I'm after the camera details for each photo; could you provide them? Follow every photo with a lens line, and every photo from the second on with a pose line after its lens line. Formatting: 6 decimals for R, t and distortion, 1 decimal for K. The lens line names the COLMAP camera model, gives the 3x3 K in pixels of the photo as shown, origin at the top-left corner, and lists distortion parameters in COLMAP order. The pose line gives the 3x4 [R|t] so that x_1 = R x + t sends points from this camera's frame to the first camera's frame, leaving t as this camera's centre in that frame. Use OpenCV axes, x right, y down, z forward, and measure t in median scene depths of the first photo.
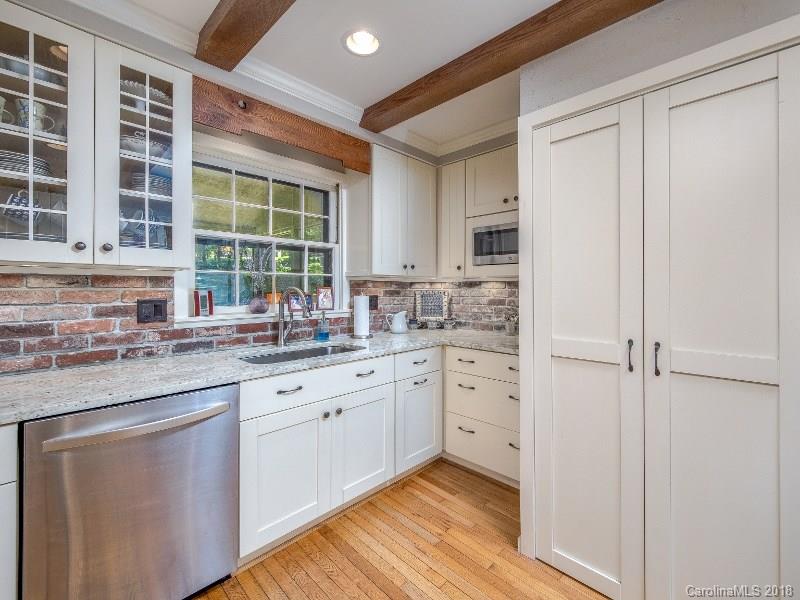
lens RADIAL K [[348.7, 0, 402.0], [0, 348.7, 289.2], [0, 0, 1]] dist [0.000066, 0.001456]
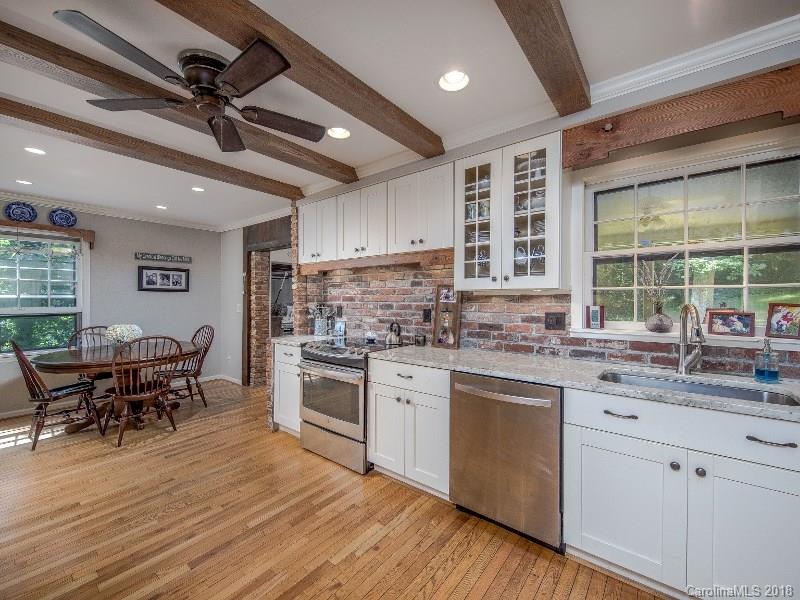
lens RADIAL K [[329.6, 0, 419.1], [0, 329.6, 300.4], [0, 0, 1]] dist [-0.009297, -0.002122]
pose [[0.125685, -0.001930, -0.992068, 0.436803], [-0.005665, 0.999980, -0.002663, -0.008920], [0.992054, 0.005955, 0.125671, 0.323623]]
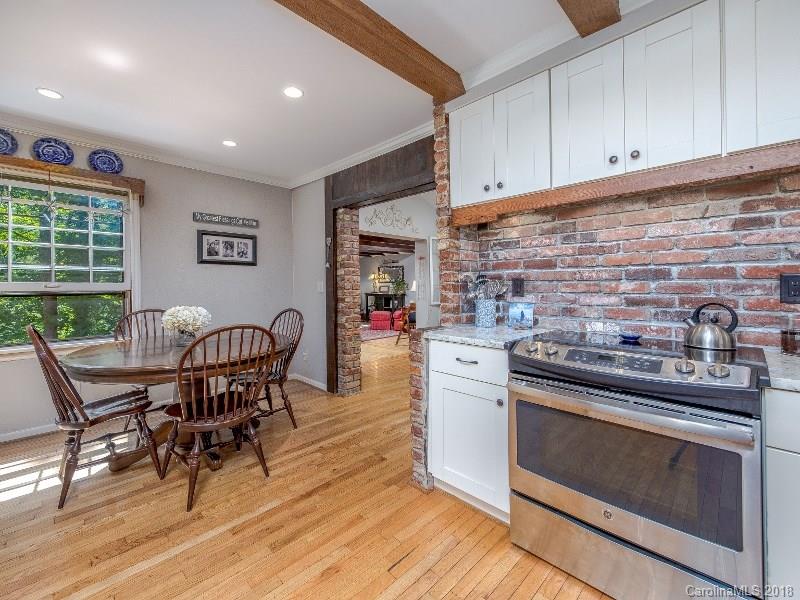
lens RADIAL K [[348.7, 0, 398.9], [0, 348.7, 290.0], [0, 0, 1]] dist [0.000066, 0.001456]
pose [[-0.020244, 0.008304, -0.999761, -0.290679], [-0.003966, 0.999957, 0.008386, 0.054443], [0.999787, 0.004135, -0.020210, -0.265504]]
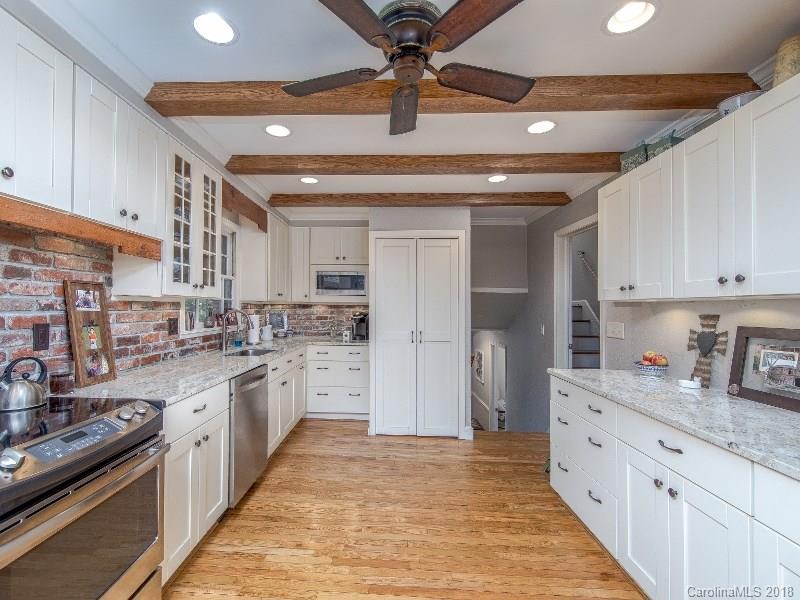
lens RADIAL K [[348.7, 0, 396.8], [0, 348.7, 301.6], [0, 0, 1]] dist [0.000066, 0.001456]
pose [[0.718531, 0.013799, 0.695358, -1.016543], [-0.002535, 0.999848, -0.017222, -0.016332], [-0.695491, 0.010611, 0.718457, -0.630349]]
